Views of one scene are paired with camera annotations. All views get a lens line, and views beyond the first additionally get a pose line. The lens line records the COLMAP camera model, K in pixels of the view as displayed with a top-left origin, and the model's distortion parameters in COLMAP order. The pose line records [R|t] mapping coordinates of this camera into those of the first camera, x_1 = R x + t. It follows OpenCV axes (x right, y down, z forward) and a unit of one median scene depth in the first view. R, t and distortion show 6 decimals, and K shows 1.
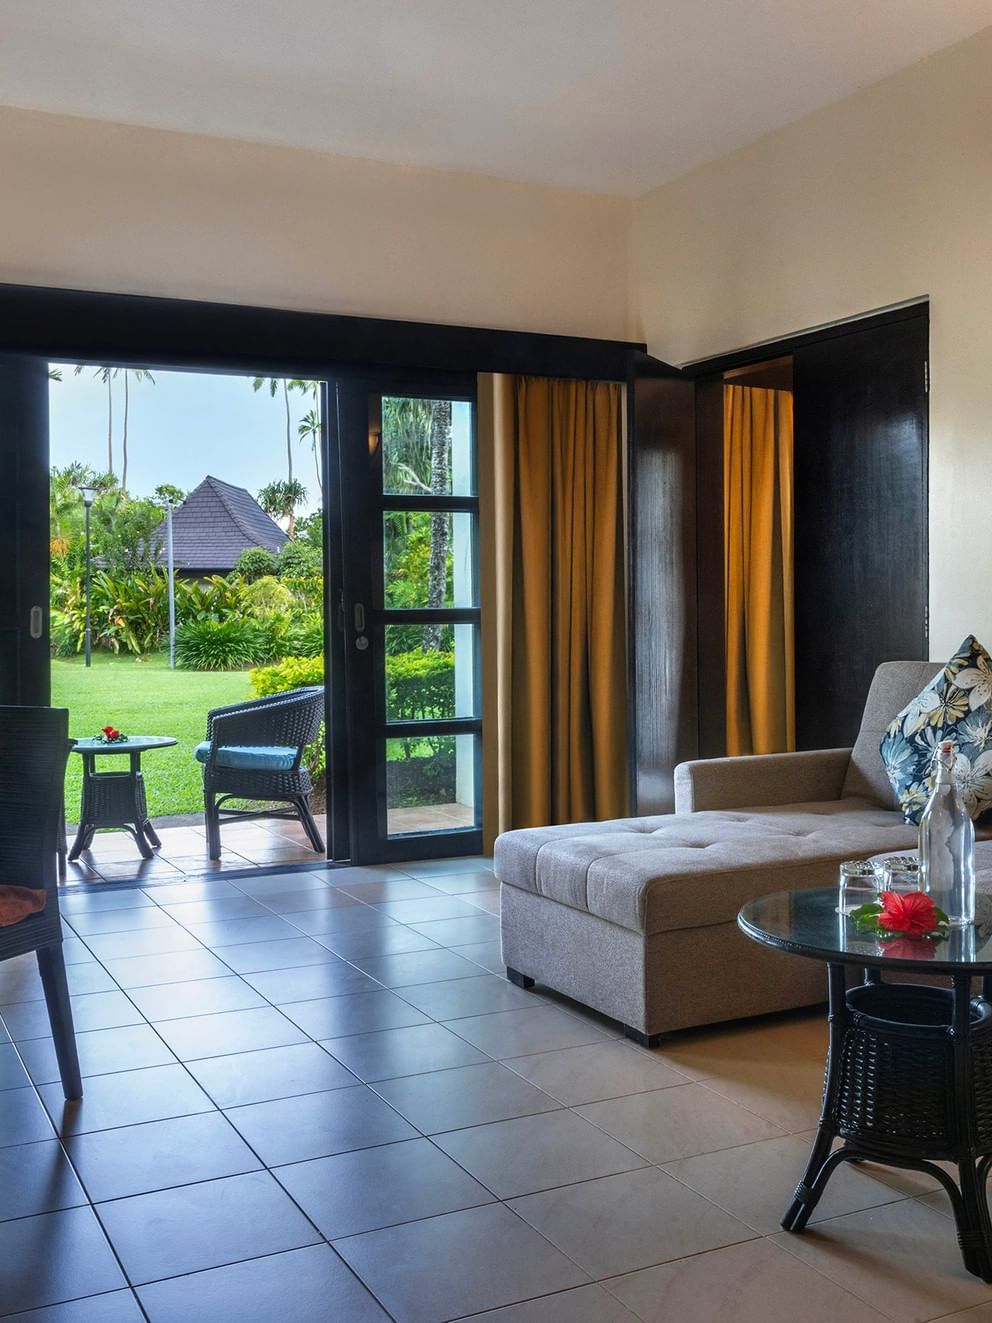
lens RADIAL K [[1297.3, 0, 495.8], [0, 1297.3, 640.5], [0, 0, 1]] dist [-0.010384, 0.003243]
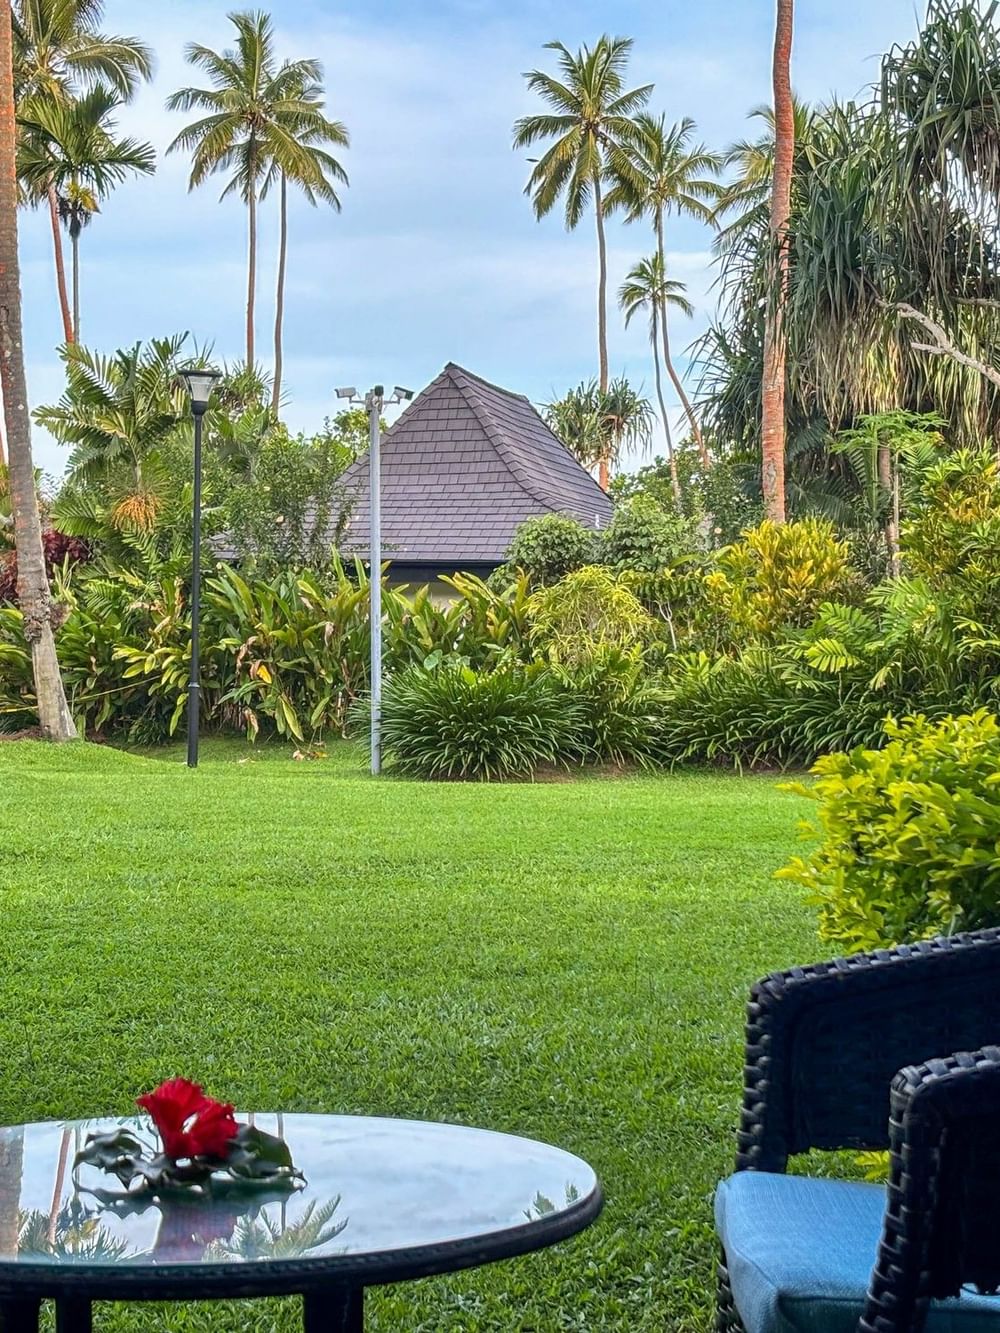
lens RADIAL K [[2001.3, 0, 500.0], [0, 2001.3, 666.5], [0, 0, 1]] dist [0.052755, 0.043806]
pose [[0.986469, 0.009769, -0.163658, -0.087642], [-0.016338, 0.999112, -0.038839, 0.010018], [0.163133, 0.040988, 0.985752, 0.304135]]
